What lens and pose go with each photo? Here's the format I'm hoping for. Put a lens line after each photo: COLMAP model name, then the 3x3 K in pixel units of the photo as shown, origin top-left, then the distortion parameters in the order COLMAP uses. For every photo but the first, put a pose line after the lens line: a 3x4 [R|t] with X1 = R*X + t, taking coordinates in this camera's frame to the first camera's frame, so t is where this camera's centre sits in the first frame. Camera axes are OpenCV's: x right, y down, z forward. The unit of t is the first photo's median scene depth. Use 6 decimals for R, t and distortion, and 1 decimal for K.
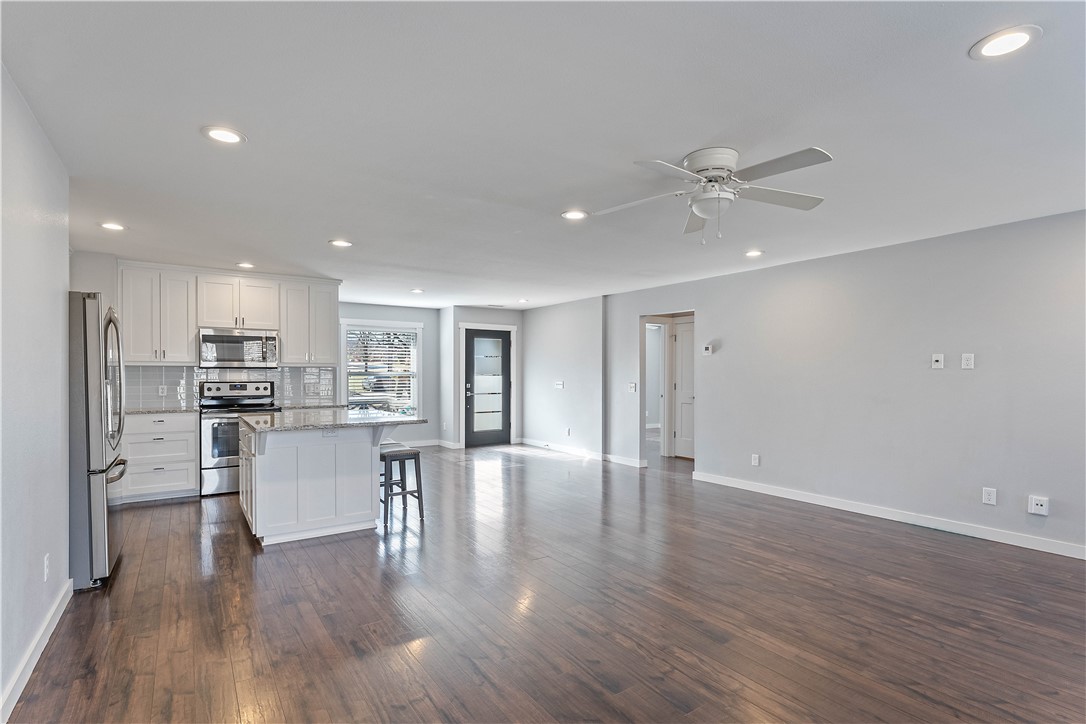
lens RADIAL K [[517.5, 0, 553.2], [0, 517.5, 374.7], [0, 0, 1]] dist [-0.002870, -0.000588]
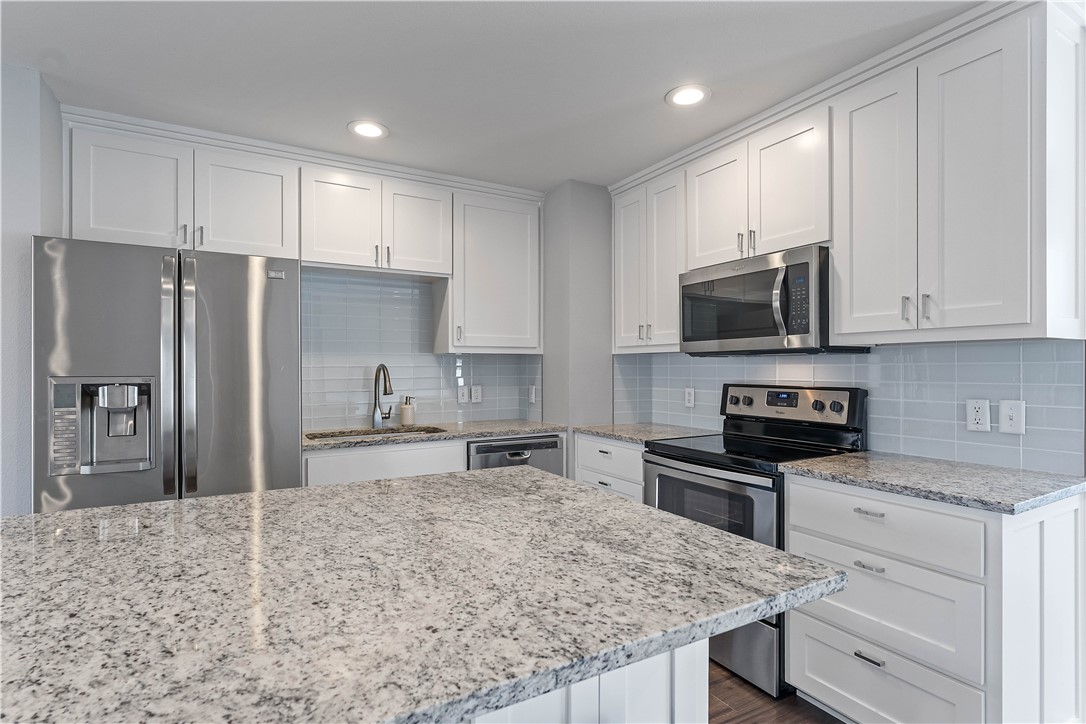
lens RADIAL K [[538.6, 0, 544.9], [0, 538.6, 366.6], [0, 0, 1]] dist [-0.002485, -0.000689]
pose [[-0.095269, -0.003057, -0.995447, -0.147800], [-0.001176, 0.999995, -0.002958, -0.000736], [0.995451, 0.000888, -0.095272, 0.812182]]
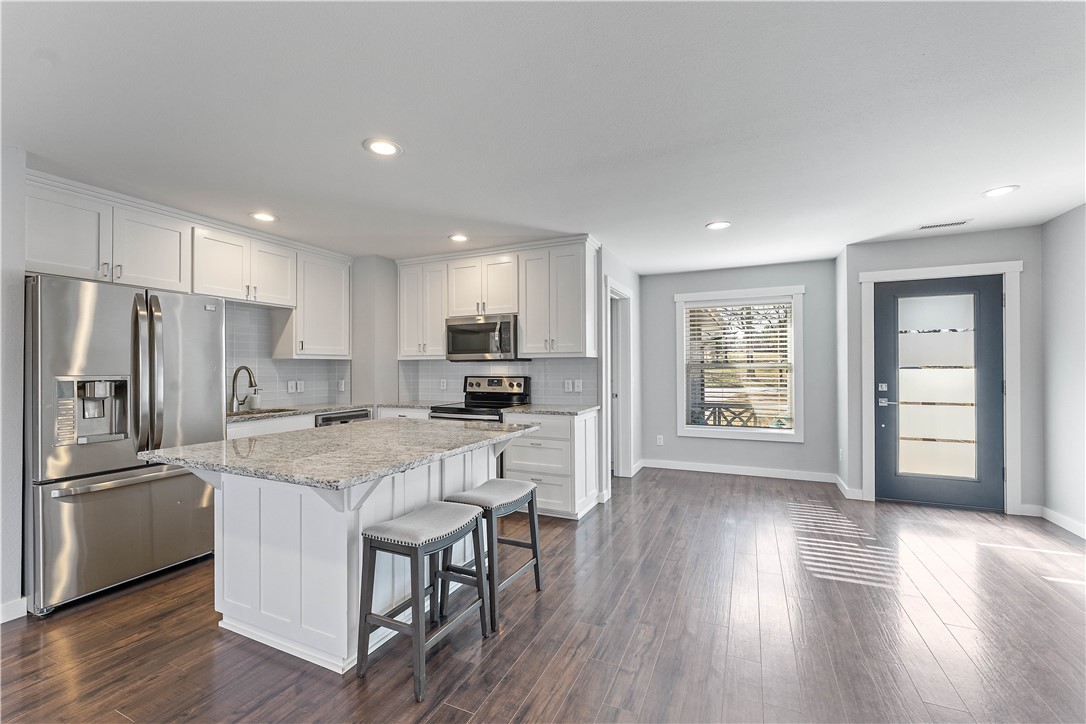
lens RADIAL K [[441.3, 0, 544.0], [0, 441.3, 367.9], [0, 0, 1]] dist [-0.010941, -0.000031]
pose [[0.503711, -0.002426, -0.863869, 0.076306], [0.003602, 0.999993, -0.000708, -0.000252], [0.863865, -0.002755, 0.503716, 0.664621]]
